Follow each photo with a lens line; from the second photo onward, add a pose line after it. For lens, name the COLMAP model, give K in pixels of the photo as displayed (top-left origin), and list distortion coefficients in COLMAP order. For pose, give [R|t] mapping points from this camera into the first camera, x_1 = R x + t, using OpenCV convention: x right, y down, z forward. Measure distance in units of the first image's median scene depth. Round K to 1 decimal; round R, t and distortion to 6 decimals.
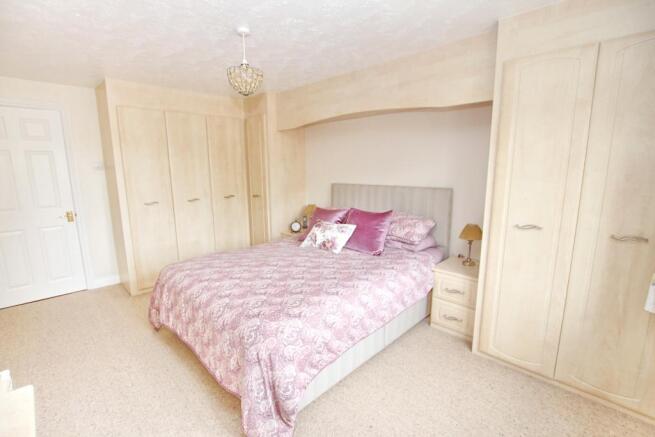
lens RADIAL K [[303.4, 0, 327.0], [0, 303.4, 219.7], [0, 0, 1]] dist [-0.031622, 0.004996]
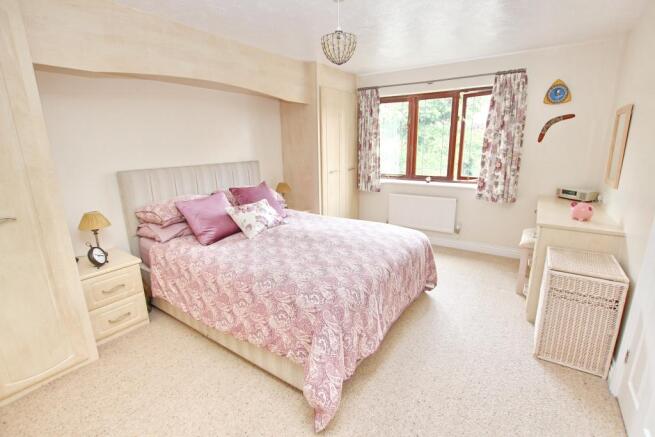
lens RADIAL K [[303.4, 0, 327.0], [0, 303.4, 219.7], [0, 0, 1]] dist [-0.031622, 0.004996]
pose [[-0.176014, -0.226971, 0.957864, -1.021945], [0.188565, 0.947262, 0.259109, -0.153048], [-0.966158, 0.226227, -0.123933, 0.992523]]
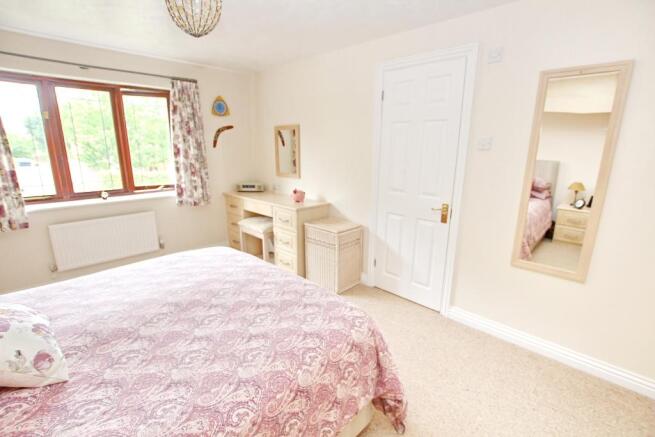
lens RADIAL K [[303.4, 0, 327.0], [0, 303.4, 219.7], [0, 0, 1]] dist [-0.031622, 0.004996]
pose [[-0.999862, 0.002366, -0.016456, -0.425507], [-0.004472, 0.915062, 0.403289, -0.240639], [0.016012, 0.403307, -0.914925, 1.386828]]
